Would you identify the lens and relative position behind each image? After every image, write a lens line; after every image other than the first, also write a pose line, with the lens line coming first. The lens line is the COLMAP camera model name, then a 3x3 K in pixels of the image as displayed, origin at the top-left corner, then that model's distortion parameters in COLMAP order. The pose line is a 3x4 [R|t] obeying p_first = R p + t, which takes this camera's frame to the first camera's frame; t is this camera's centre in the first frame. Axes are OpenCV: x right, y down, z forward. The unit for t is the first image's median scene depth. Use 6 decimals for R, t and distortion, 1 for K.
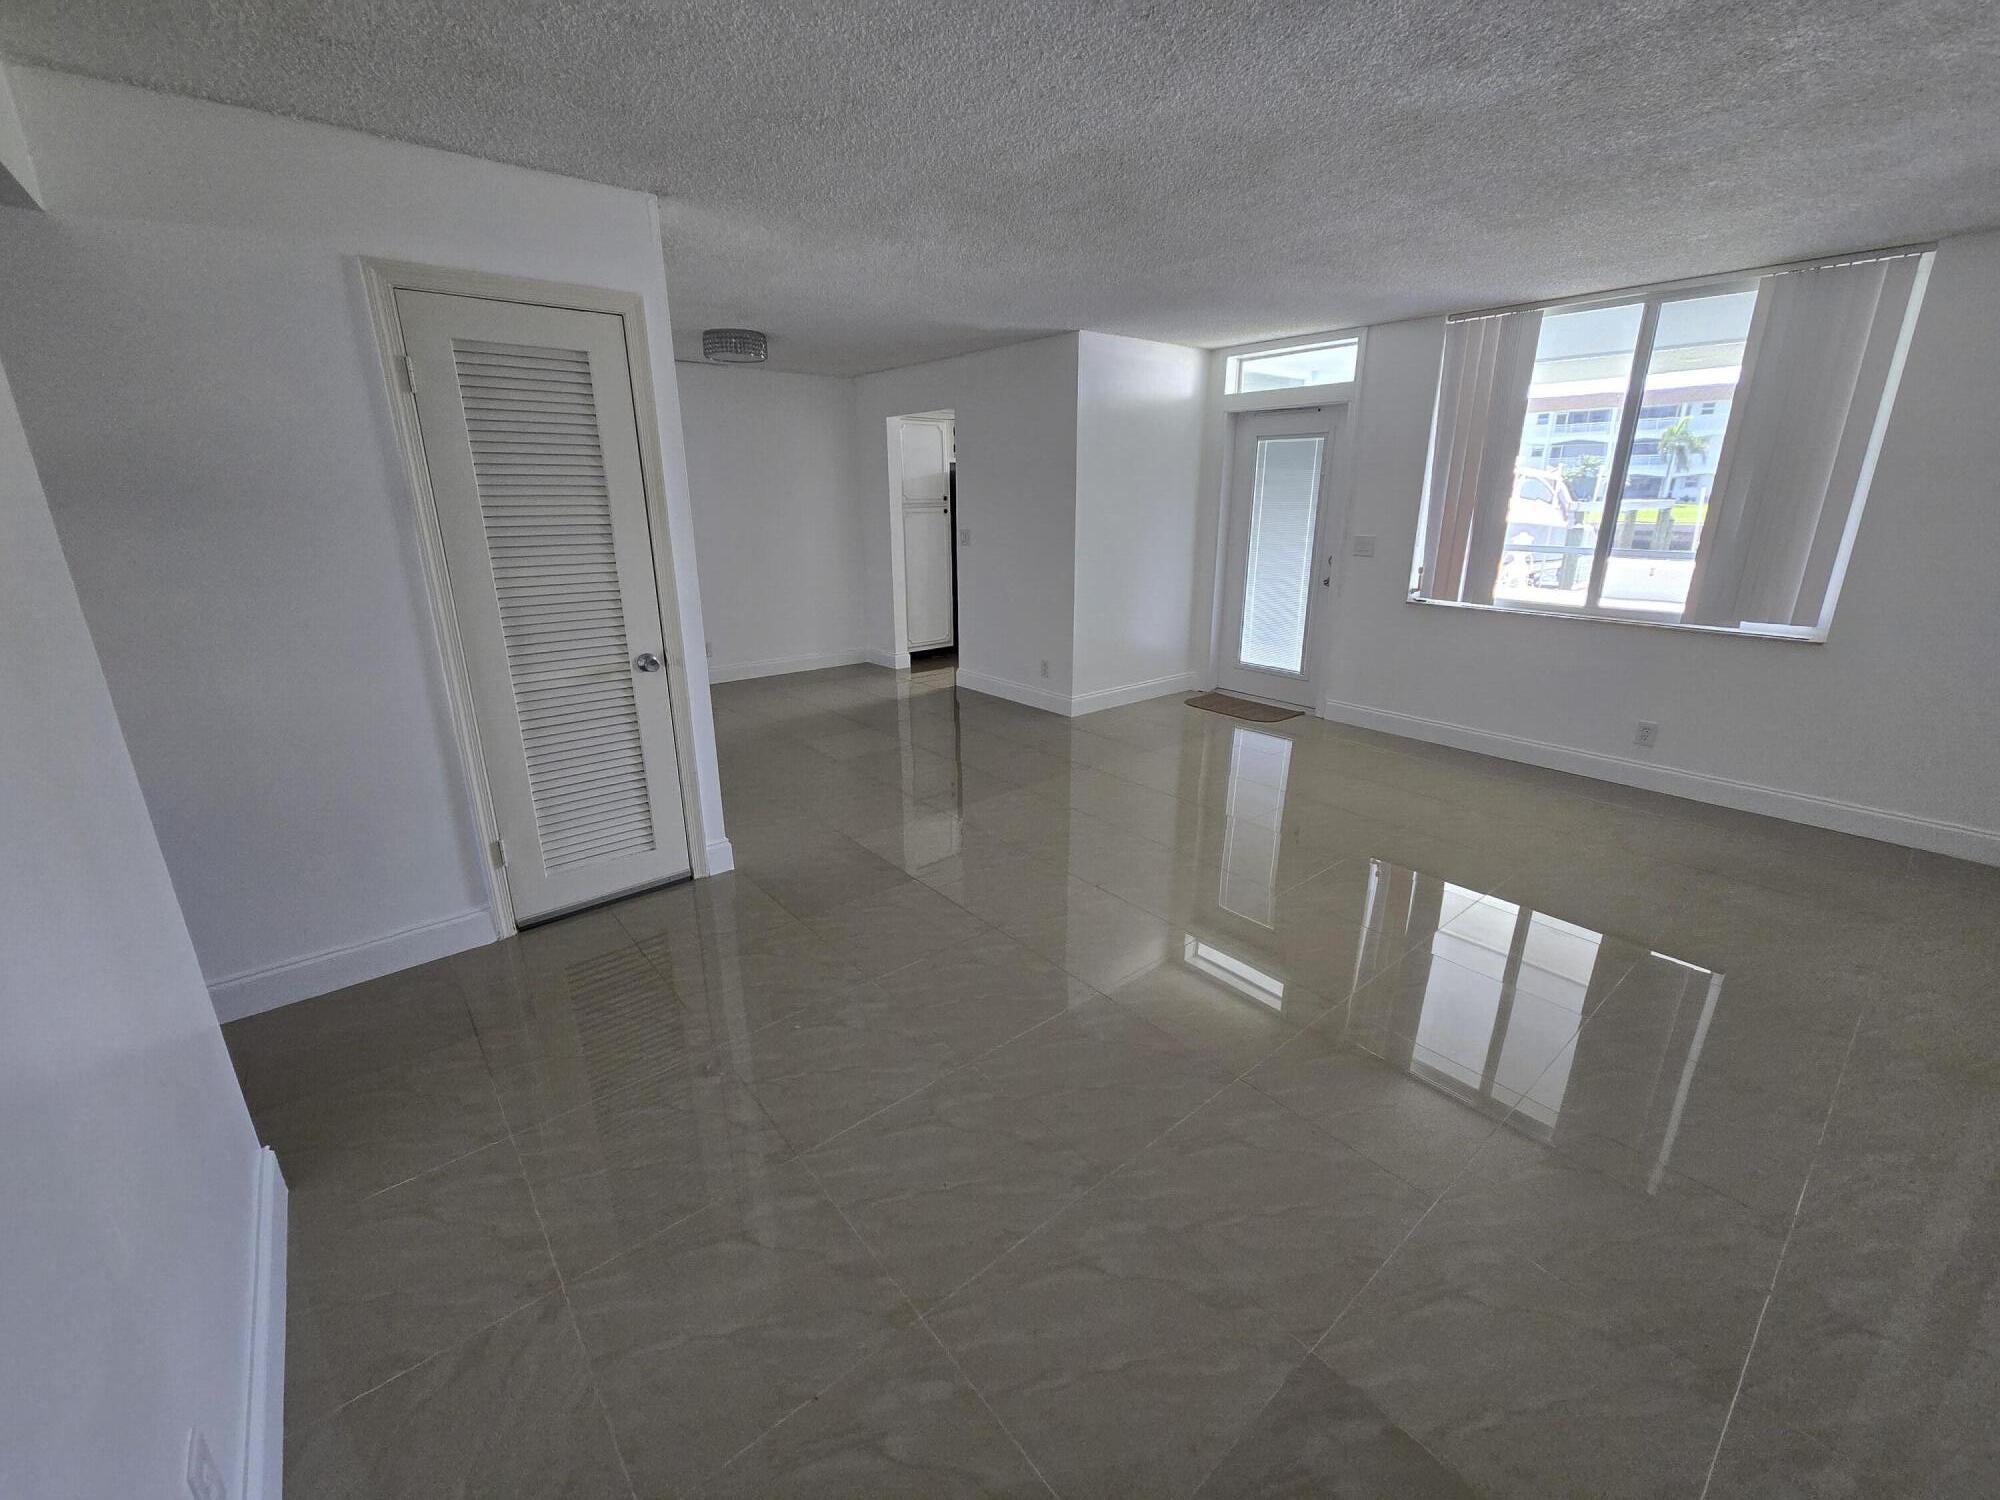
lens RADIAL K [[811.7, 0, 1005.2], [0, 811.7, 739.8], [0, 0, 1]] dist [0.004963, -0.001999]
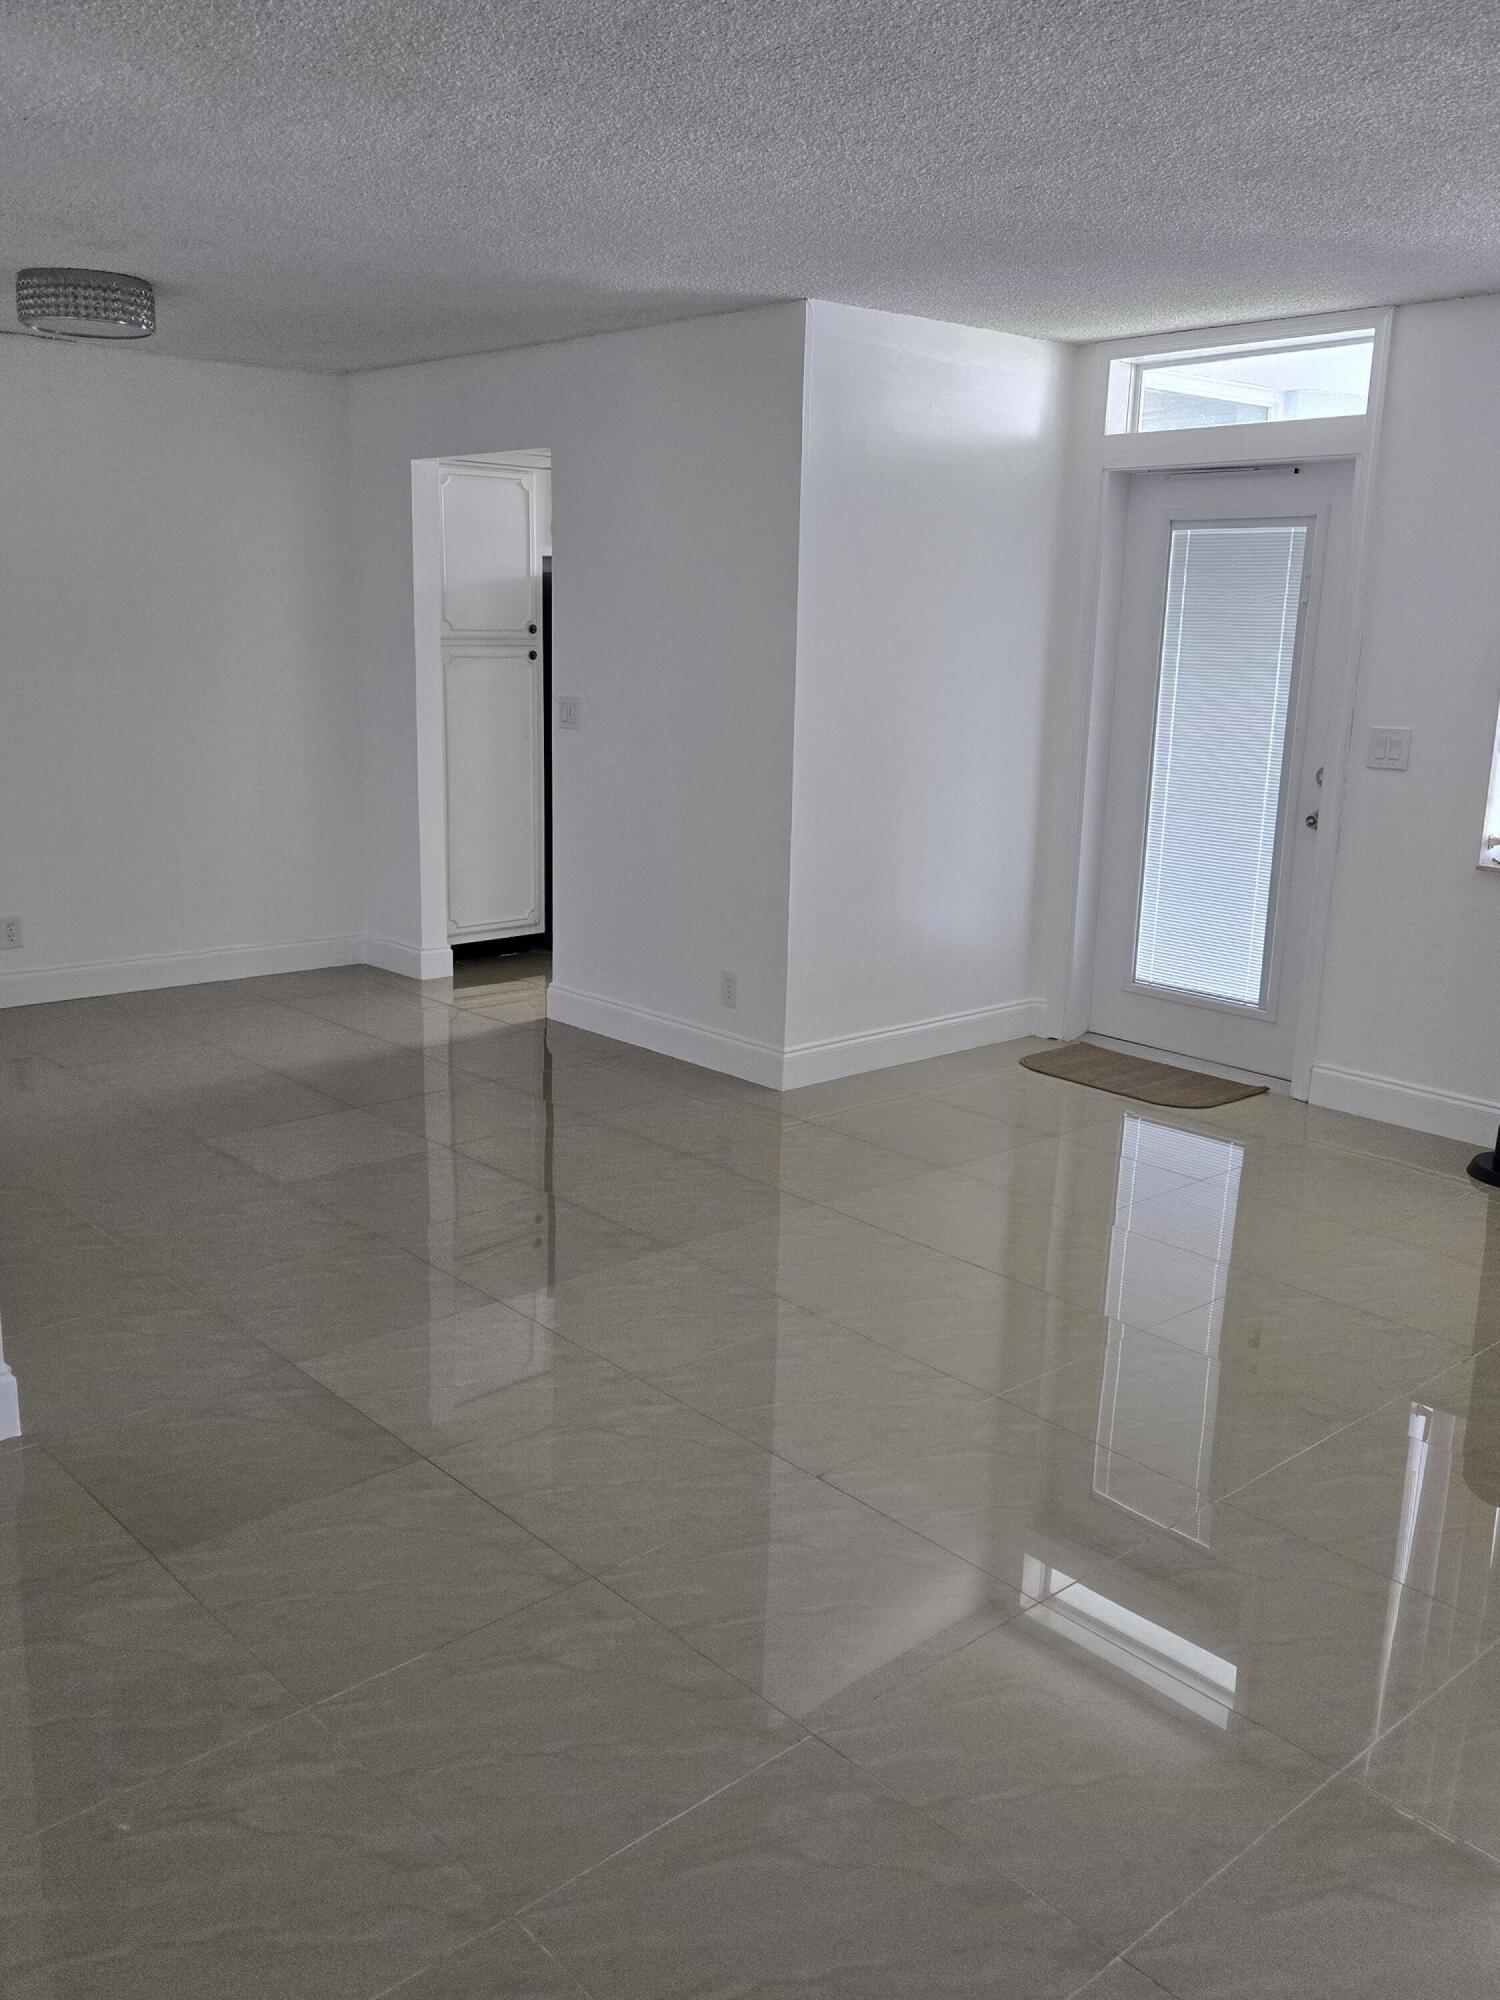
lens RADIAL K [[1672.1, 0, 724.4], [0, 1672.1, 1011.5], [0, 0, 1]] dist [0.065690, -0.042955]
pose [[0.999214, 0.015593, 0.036440, 0.012589], [-0.013310, 0.997983, -0.062075, -0.016233], [-0.037334, 0.061541, 0.997406, 0.021078]]
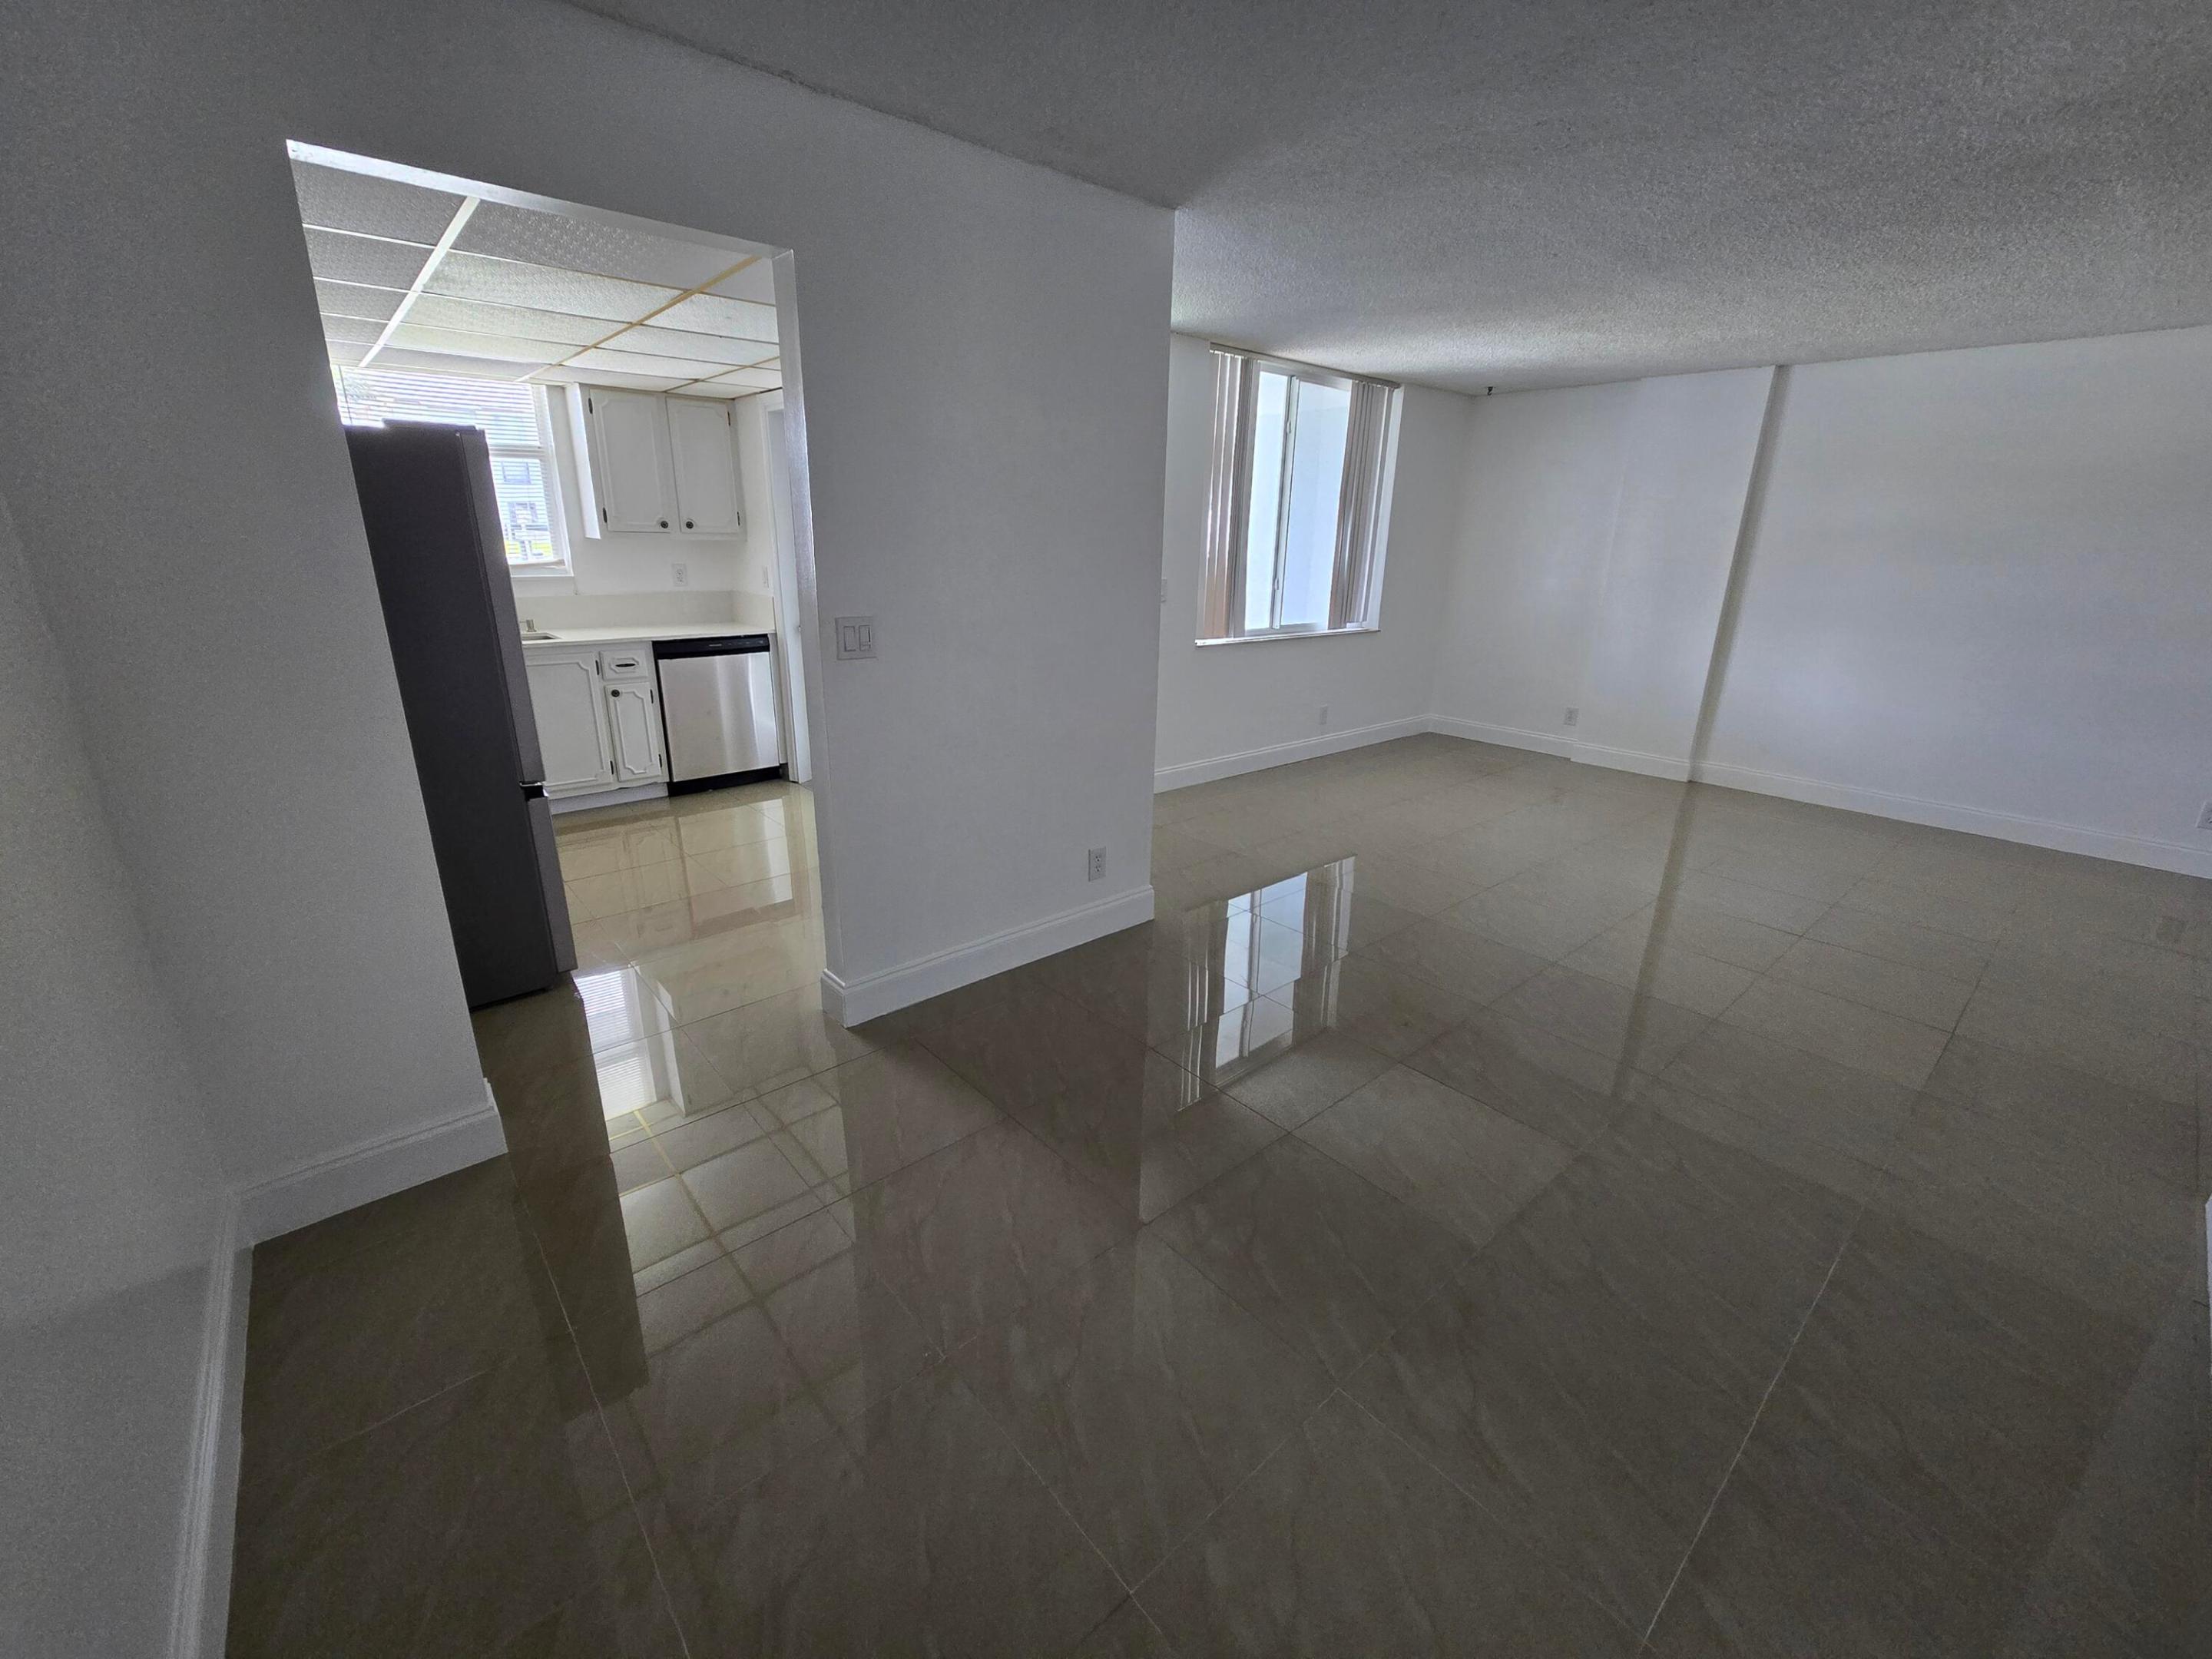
lens RADIAL K [[897.7, 0, 1102.2], [0, 897.7, 829.7], [0, 0, 1]] dist [0.004963, -0.001999]
pose [[-0.023074, -0.306835, 0.951483, -0.605094], [0.270144, 0.914418, 0.301434, -0.342705], [-0.962543, 0.263993, 0.061790, 1.184040]]
